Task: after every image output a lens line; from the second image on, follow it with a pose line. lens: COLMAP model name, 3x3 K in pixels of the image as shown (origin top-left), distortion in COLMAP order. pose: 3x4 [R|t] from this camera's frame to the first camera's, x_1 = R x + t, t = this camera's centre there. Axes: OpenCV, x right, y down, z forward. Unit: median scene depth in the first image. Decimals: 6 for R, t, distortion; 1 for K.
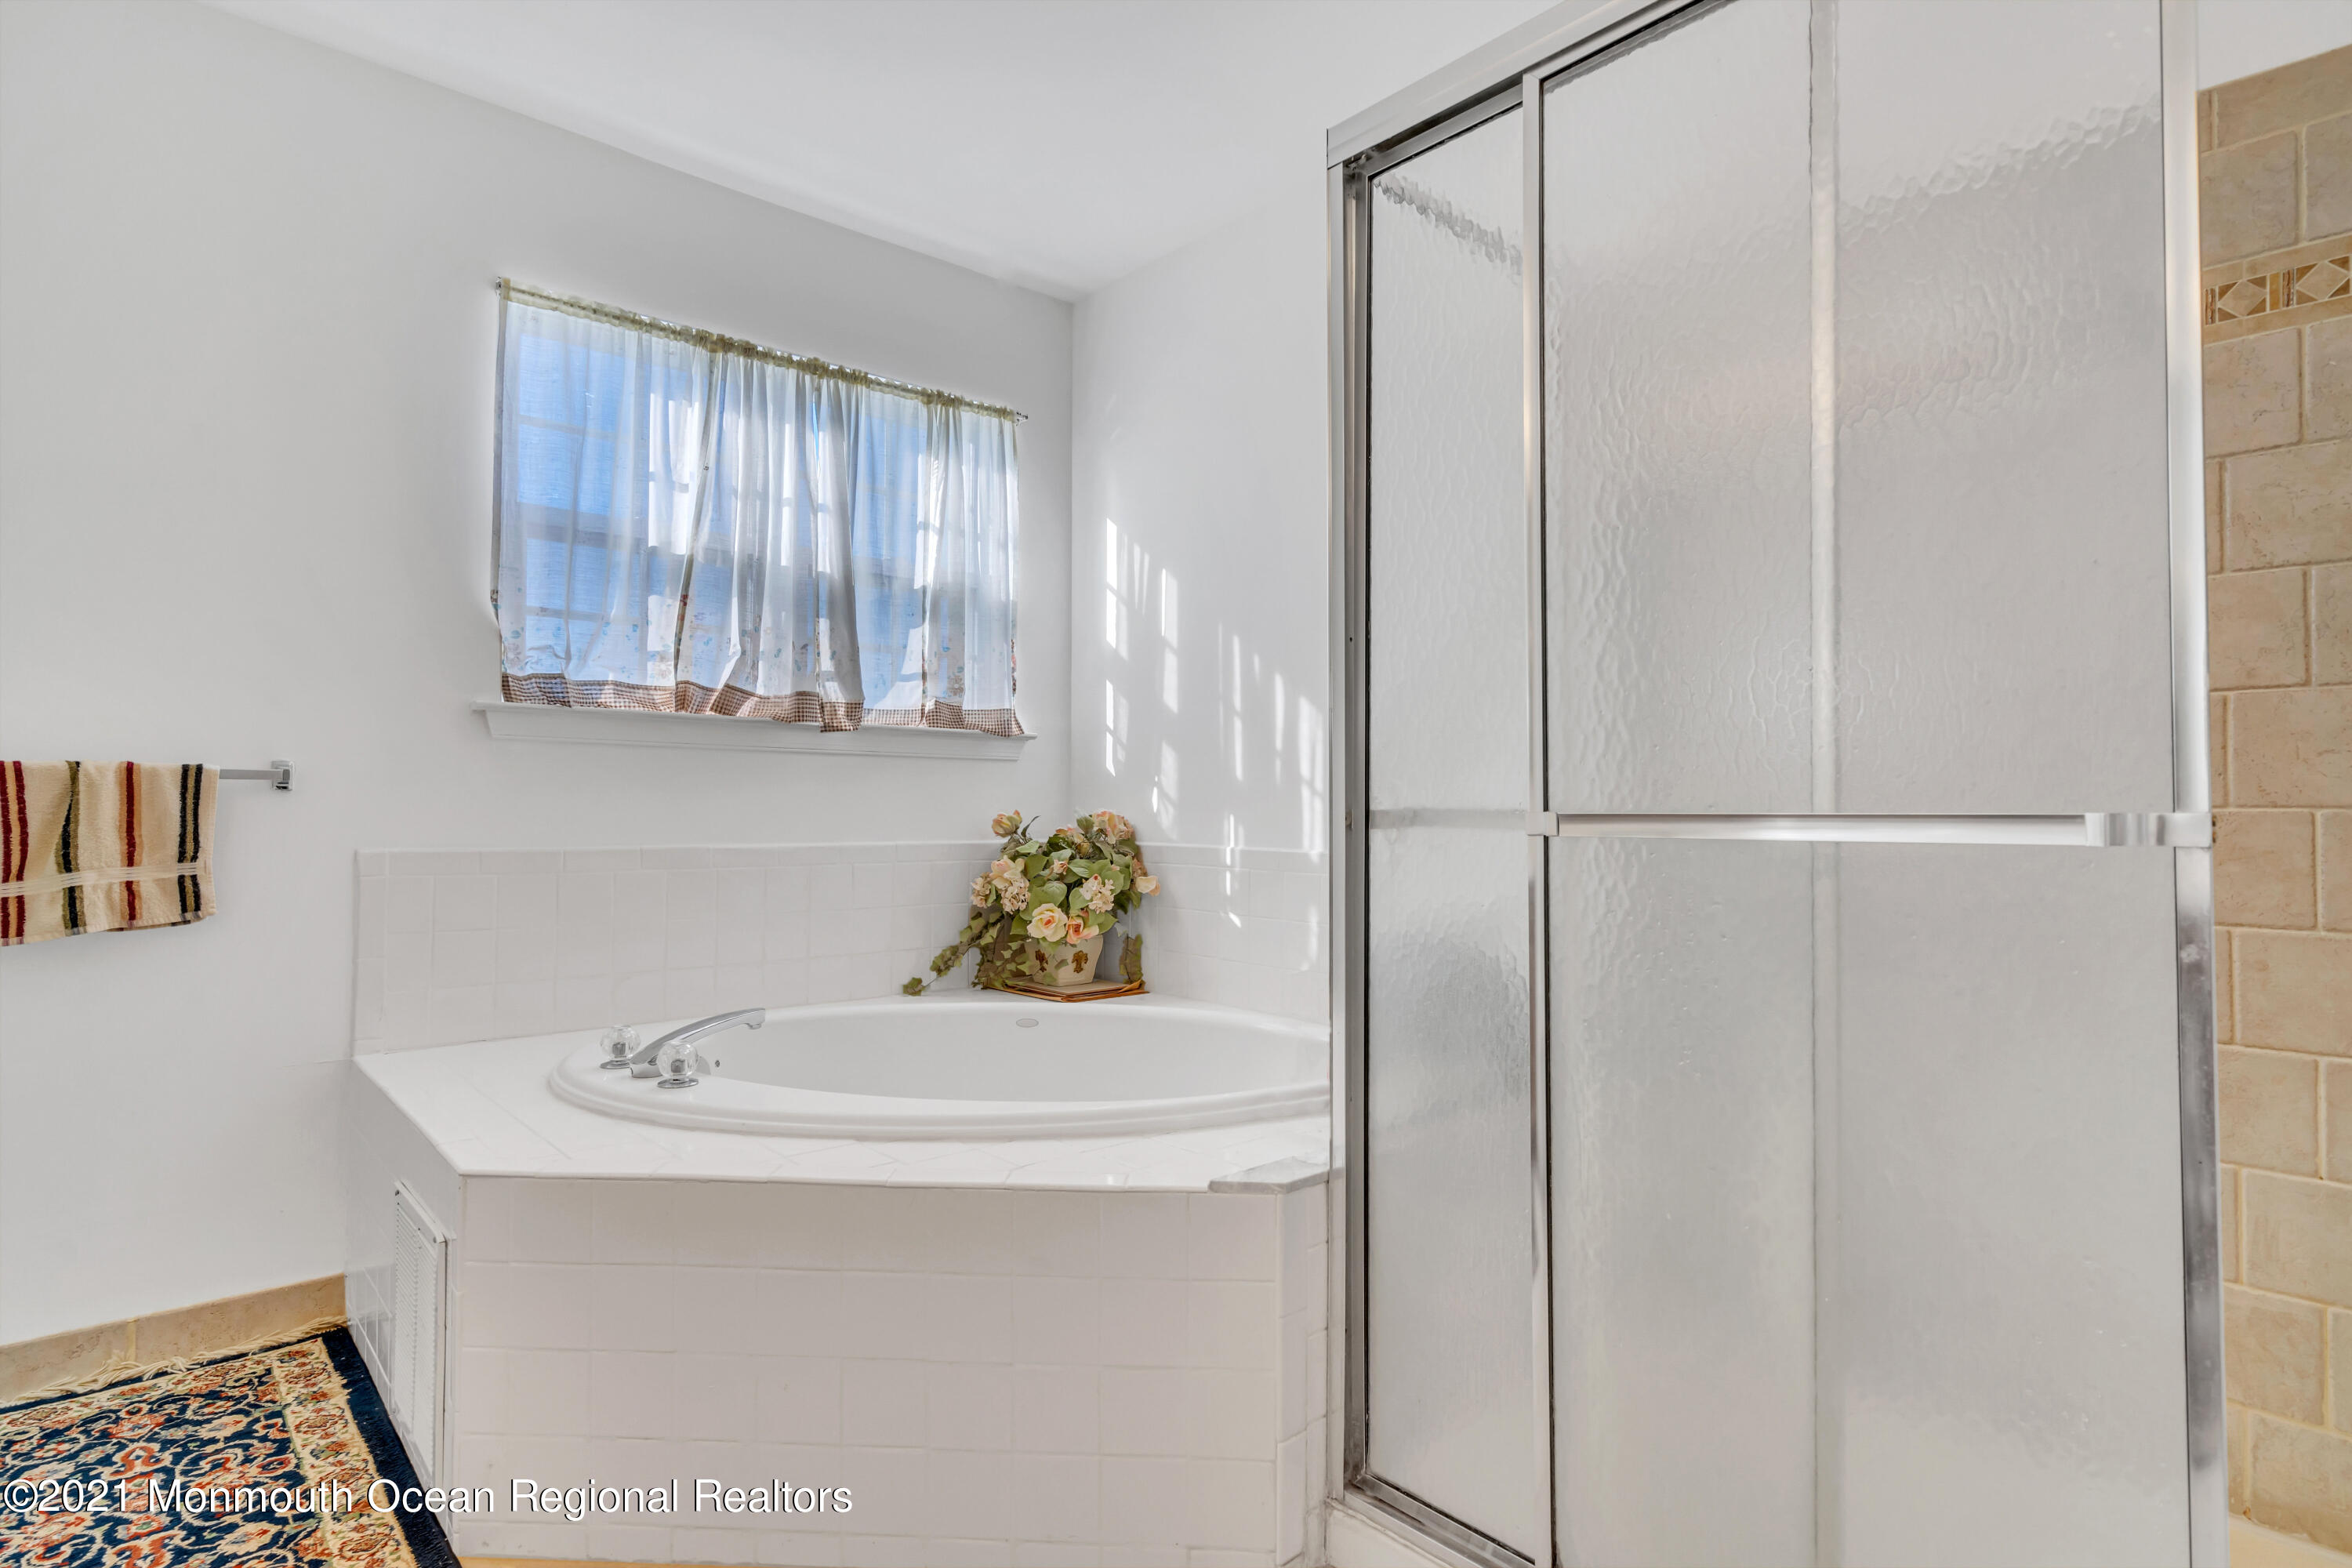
lens RADIAL K [[1209.3, 0, 1175.6], [0, 1209.3, 785.3], [0, 0, 1]] dist [0.000406, 0.002254]
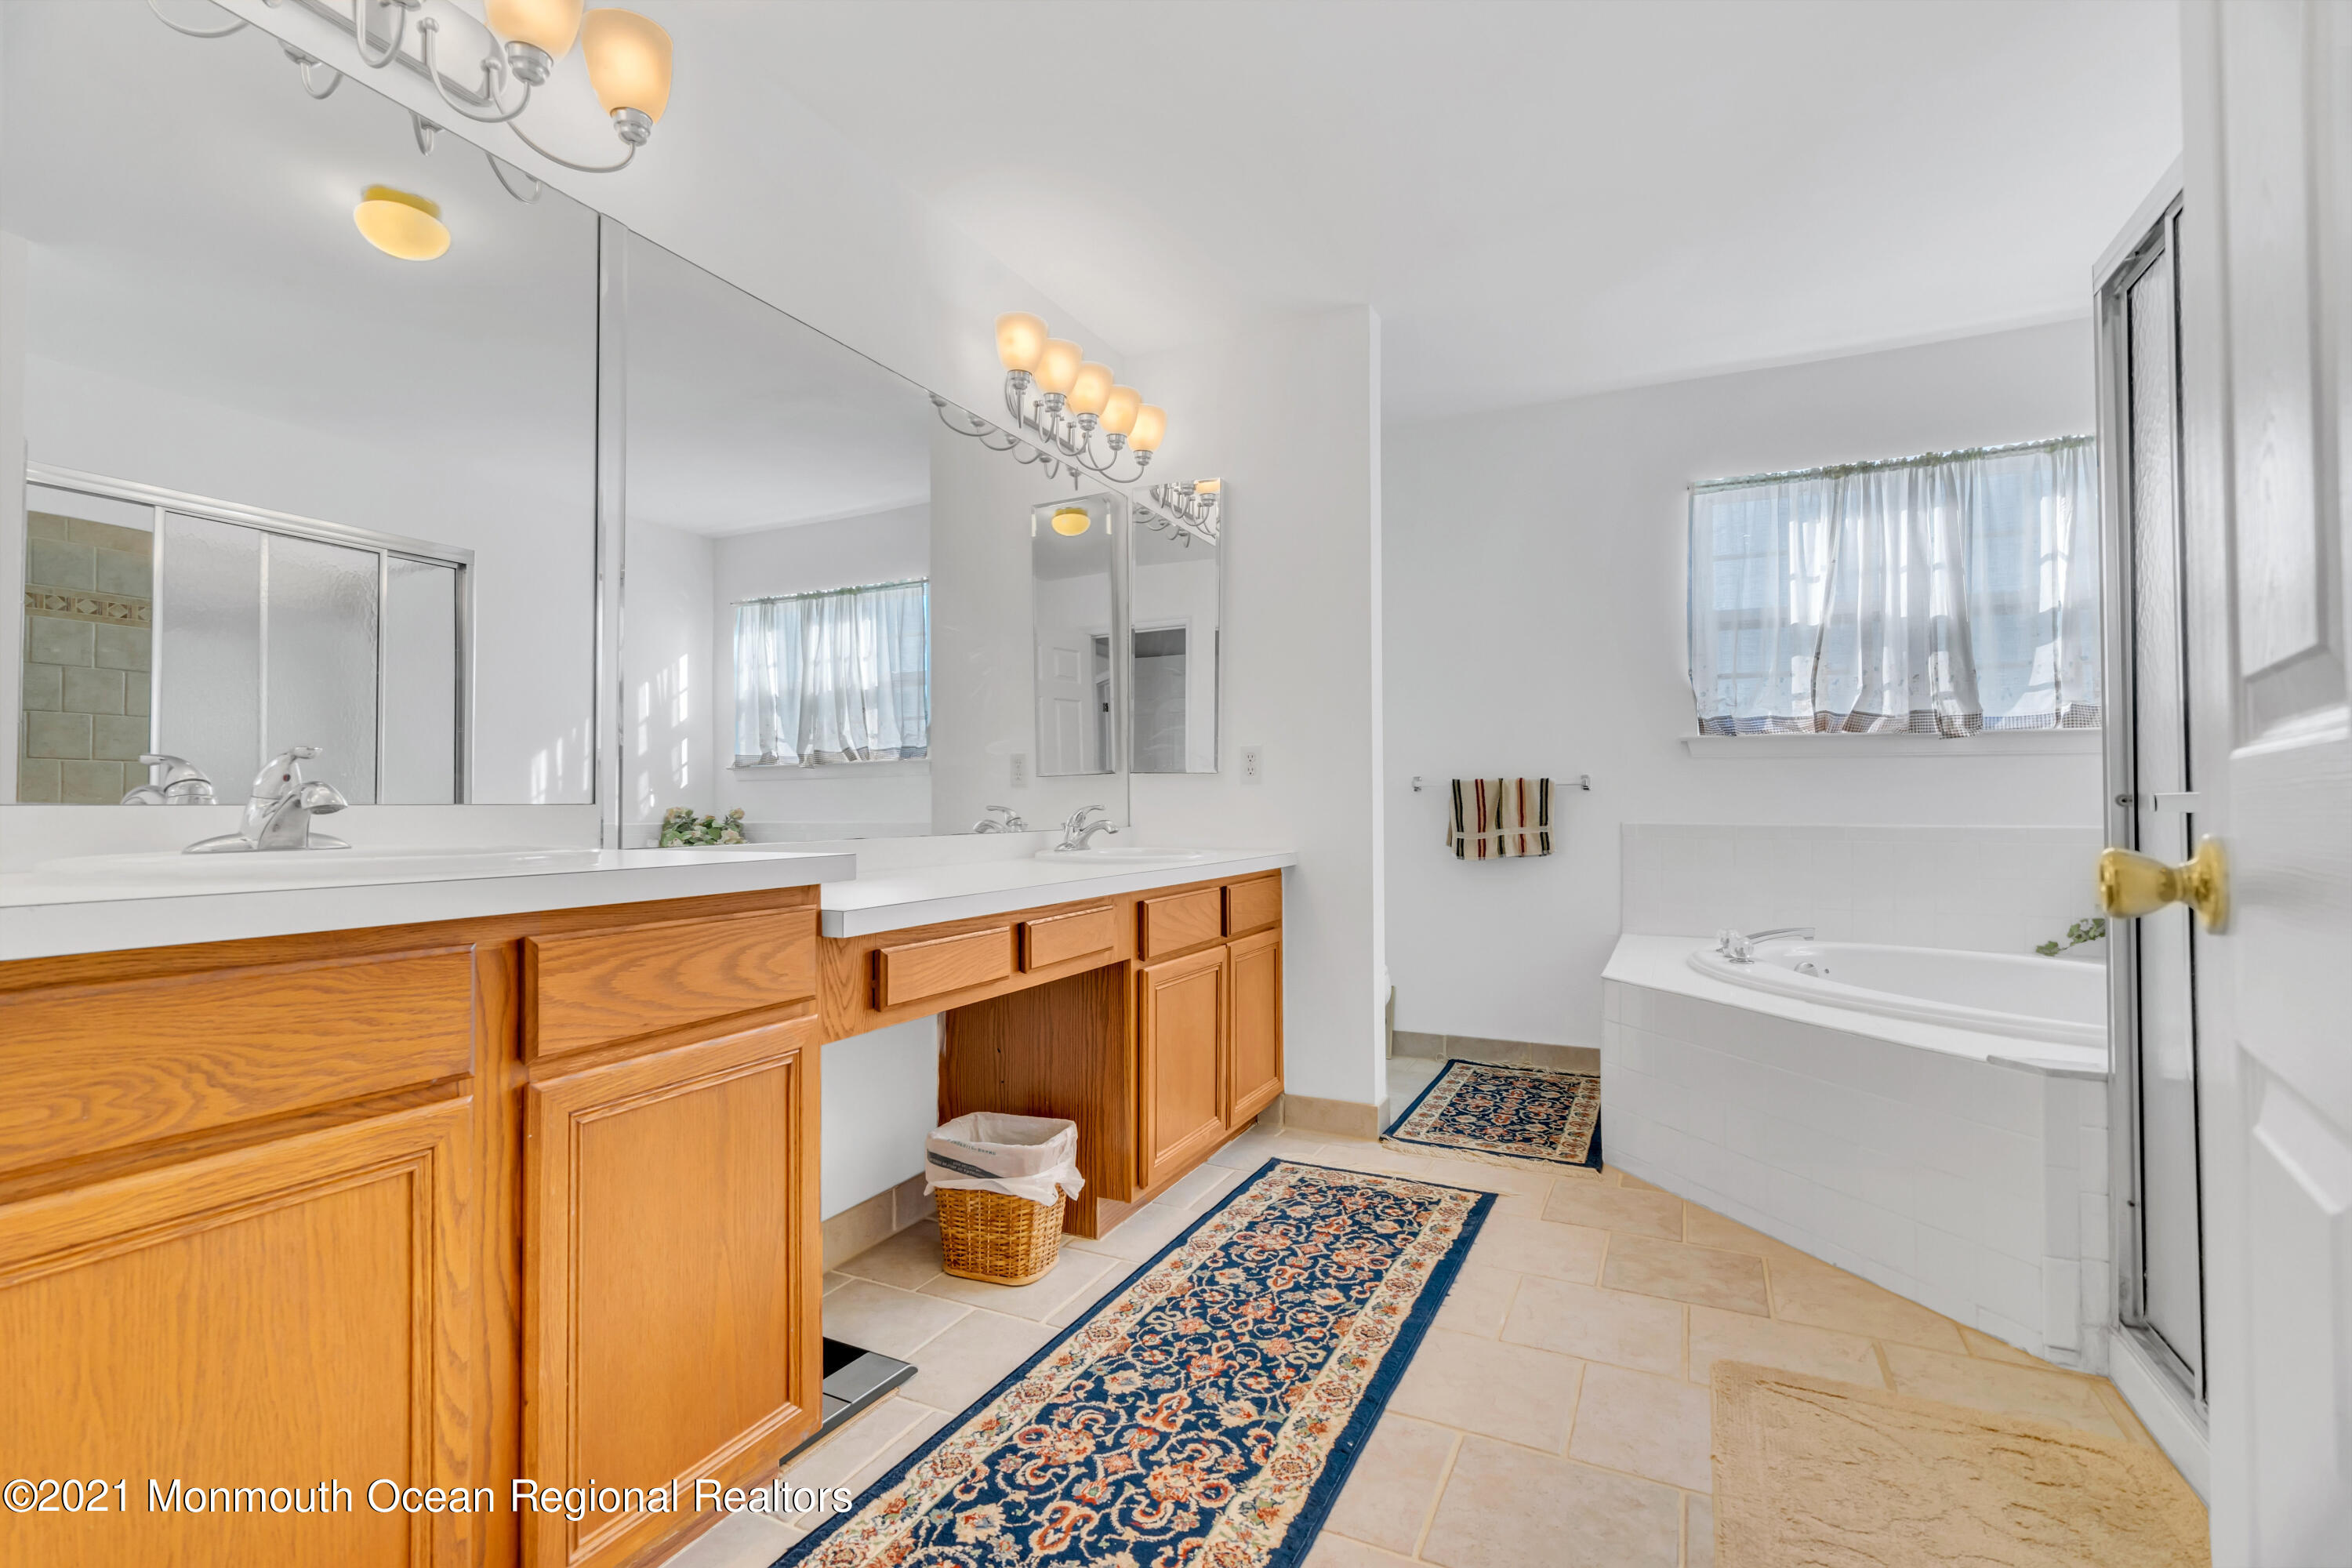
lens RADIAL K [[1059.4, 0, 1176.4], [0, 1059.4, 788.1], [0, 0, 1]] dist [-0.002112, 0.001991]
pose [[0.386002, -0.015192, -0.922373, 0.469772], [0.020090, 0.999766, -0.008060, 0.001153], [0.922279, -0.015419, 0.386217, -0.209467]]
